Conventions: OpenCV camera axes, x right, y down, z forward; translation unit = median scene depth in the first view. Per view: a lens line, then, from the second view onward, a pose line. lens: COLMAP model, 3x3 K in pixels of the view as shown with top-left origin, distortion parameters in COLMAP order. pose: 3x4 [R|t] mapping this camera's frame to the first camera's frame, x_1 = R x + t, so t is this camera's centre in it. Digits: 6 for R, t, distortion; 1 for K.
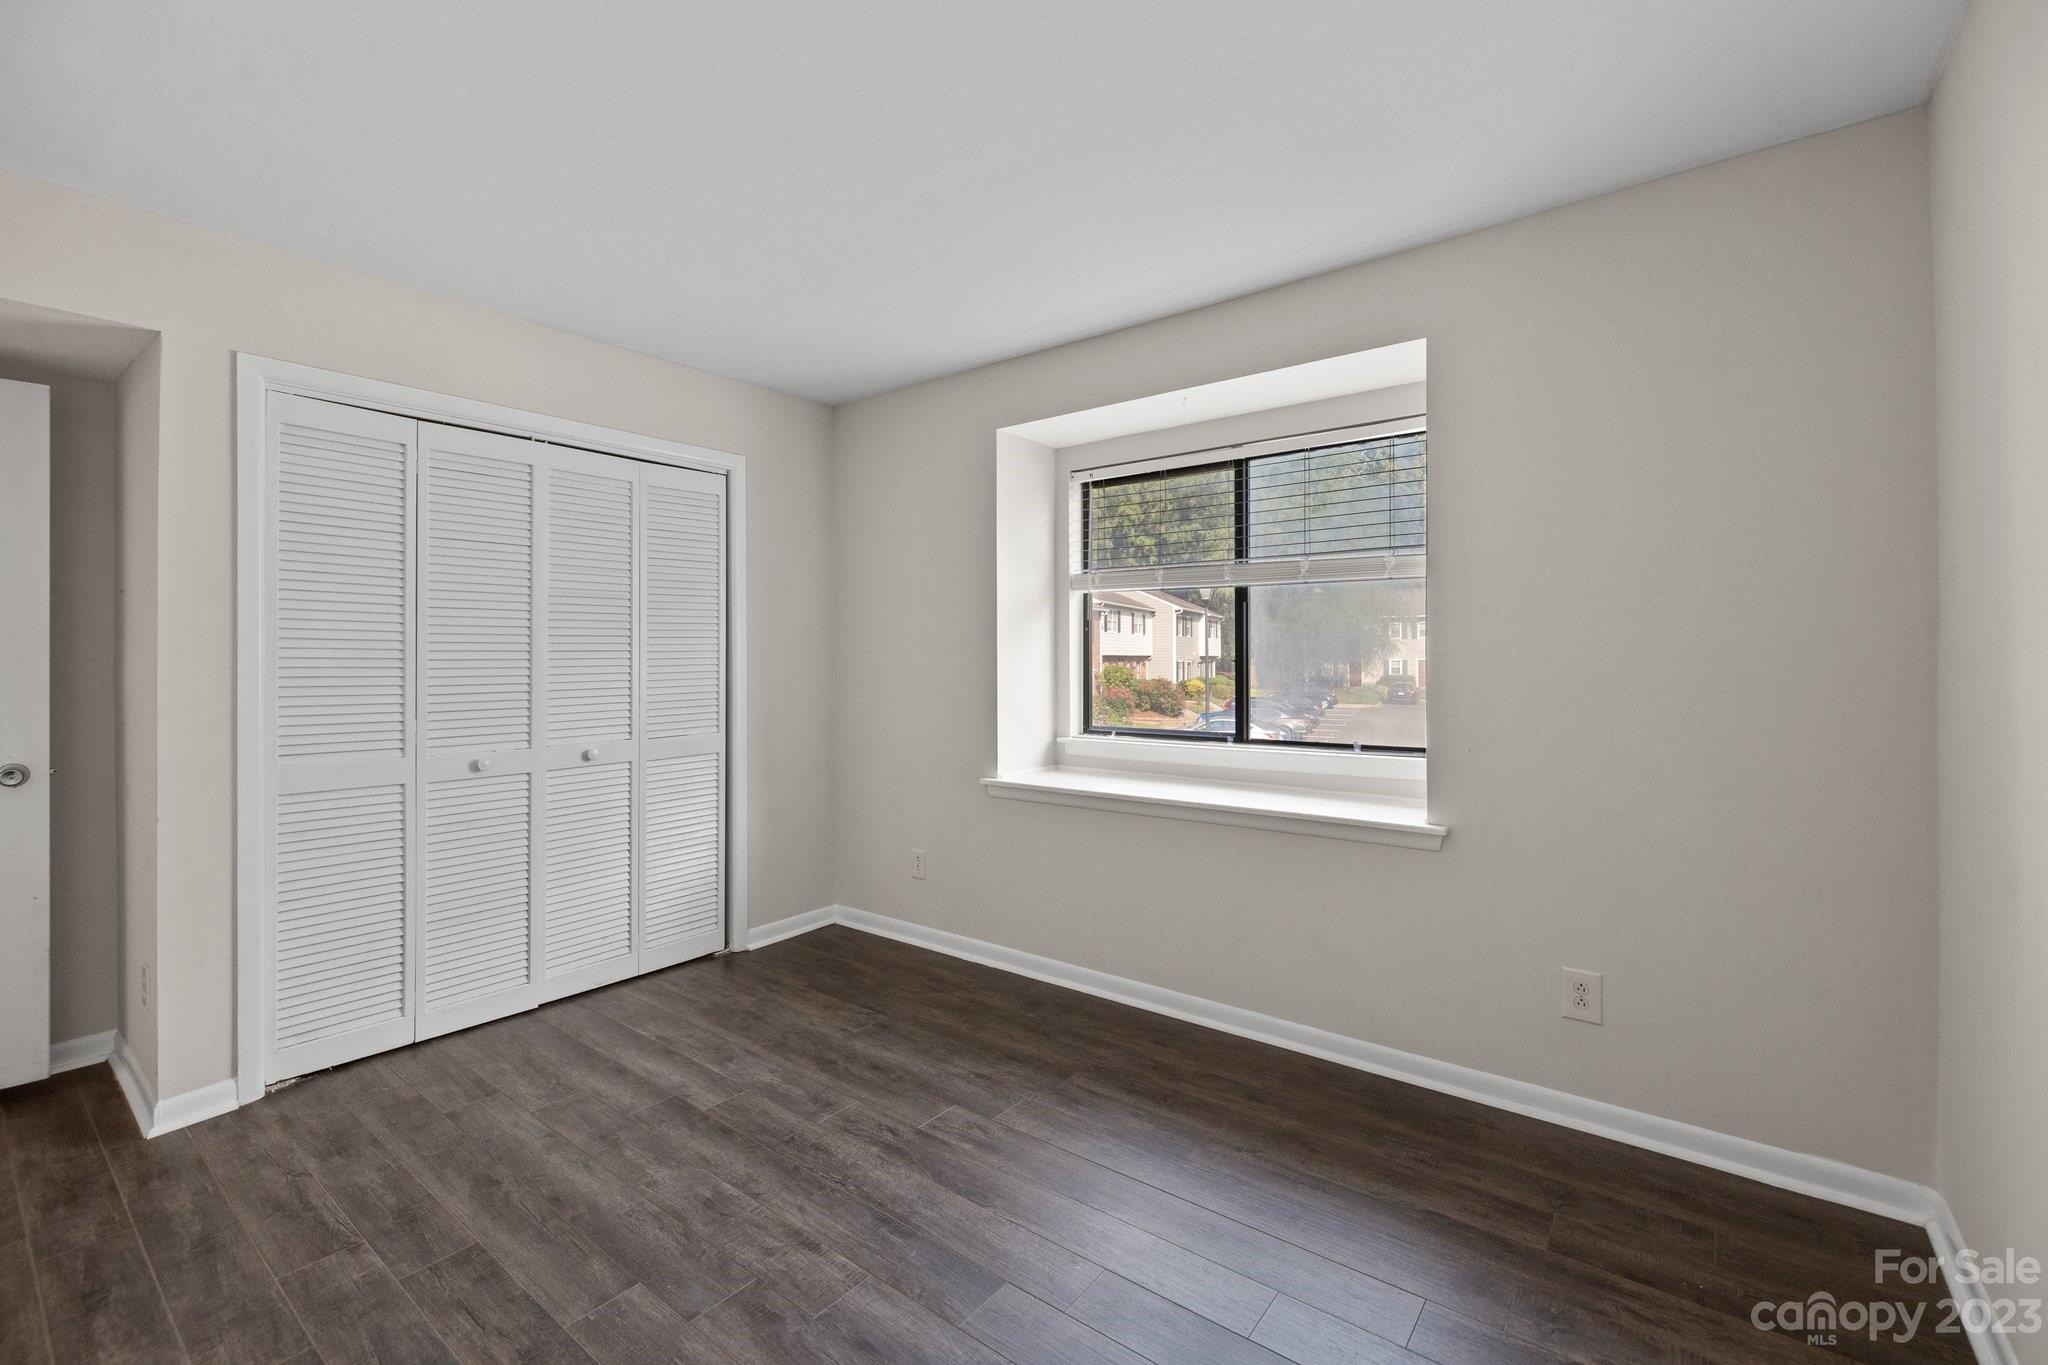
lens RADIAL K [[870.5, 0, 1024.7], [0, 870.5, 663.7], [0, 0, 1]] dist [-0.000320, -0.000737]
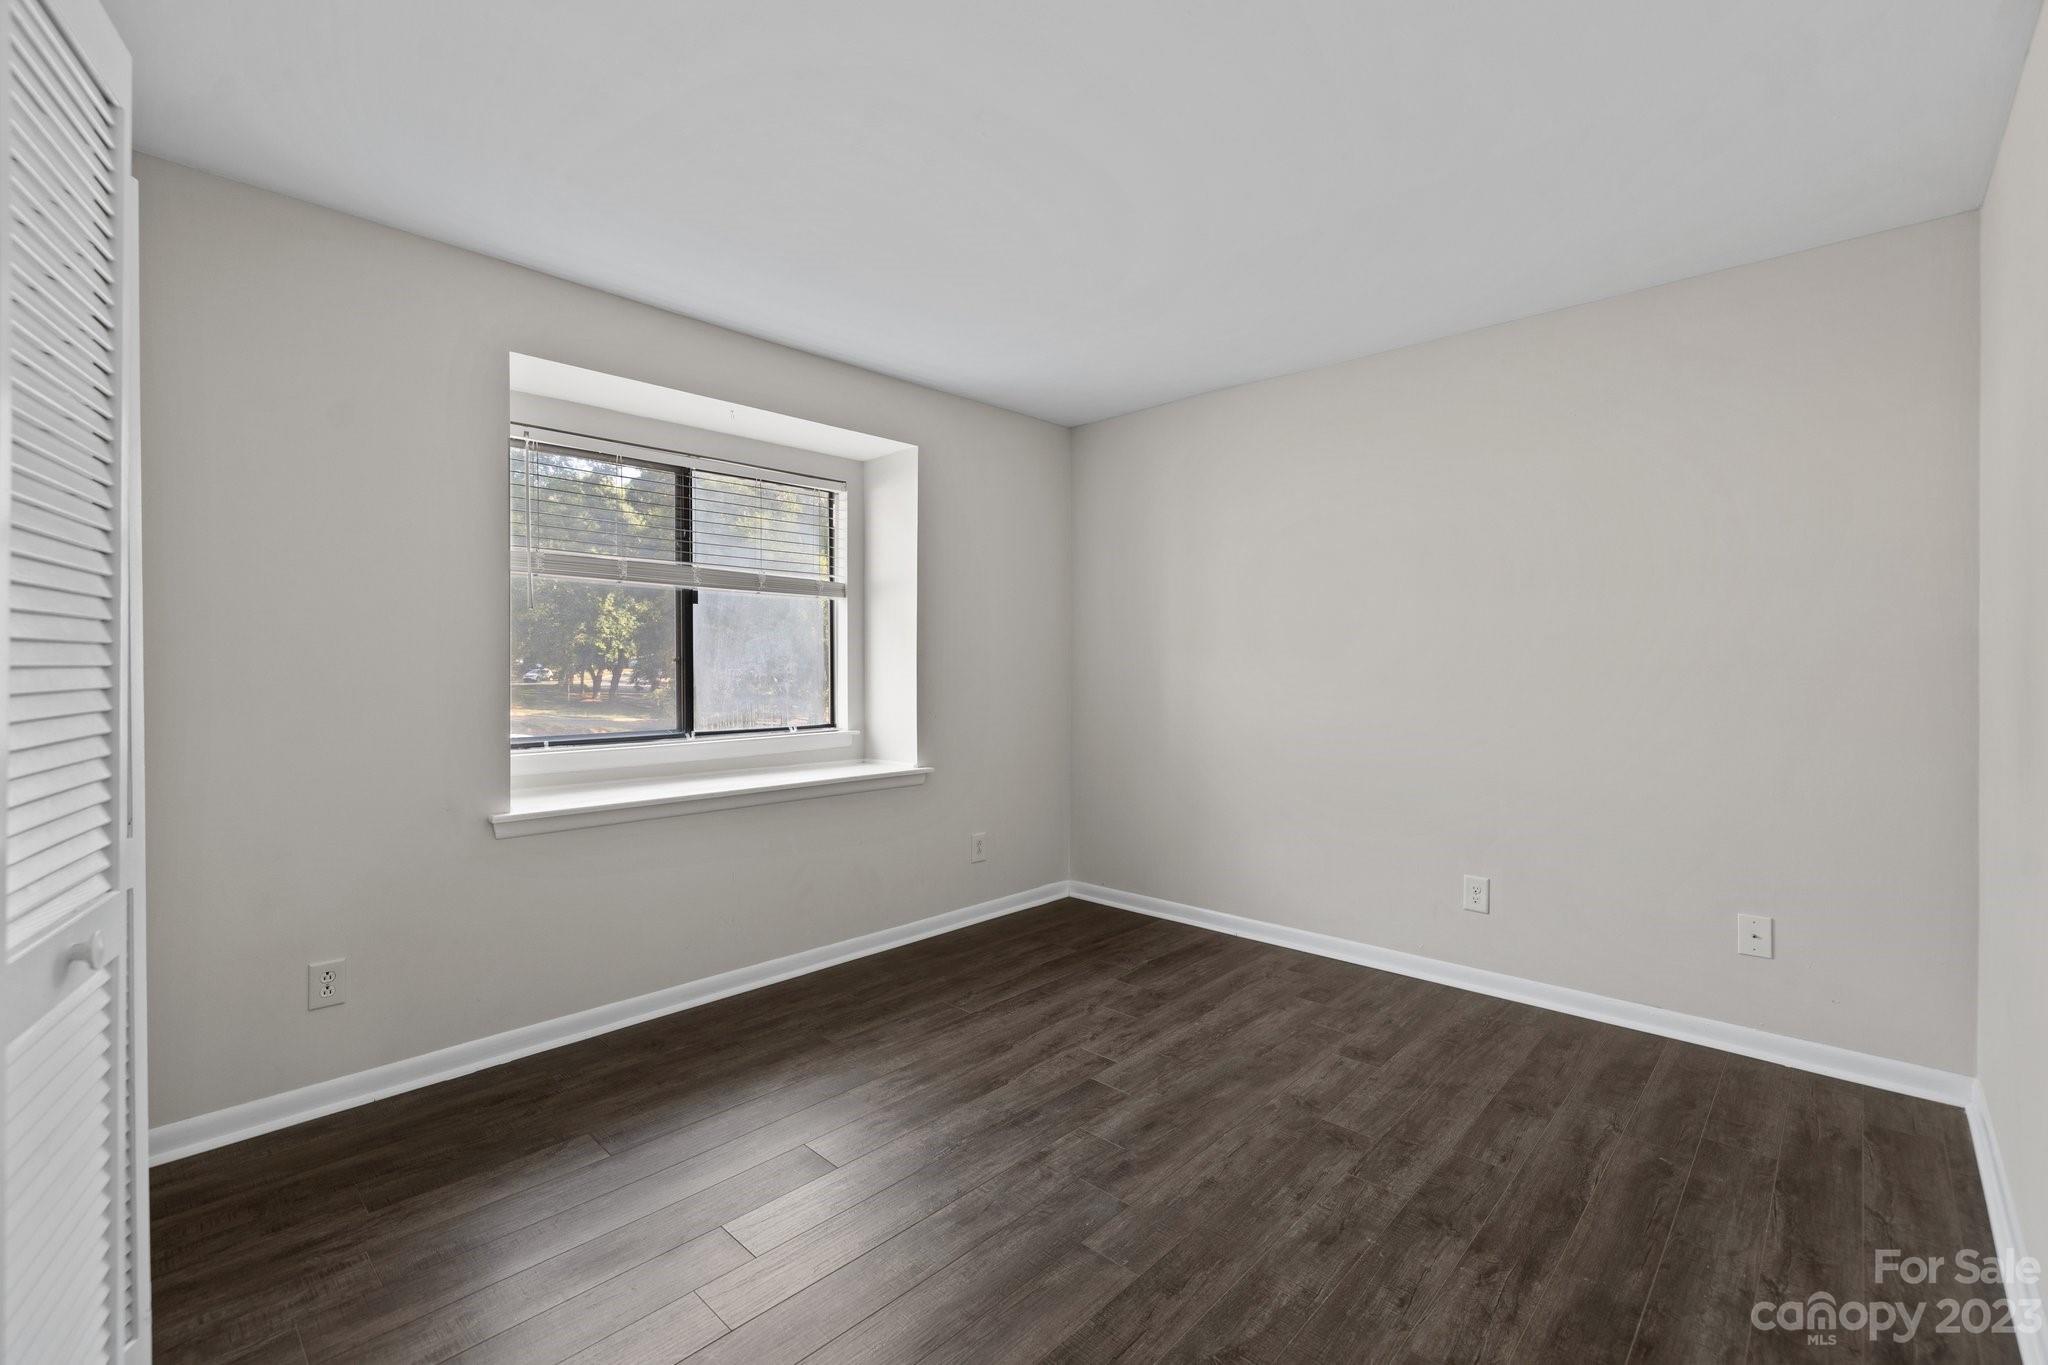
lens RADIAL K [[870.5, 0, 1023.4], [0, 870.5, 681.7], [0, 0, 1]] dist [-0.000320, -0.000737]
pose [[0.100204, -0.021214, 0.994741, -0.828336], [-0.000170, 0.999772, 0.021338, 0.001041], [-0.994967, -0.002307, 0.100178, 0.534783]]
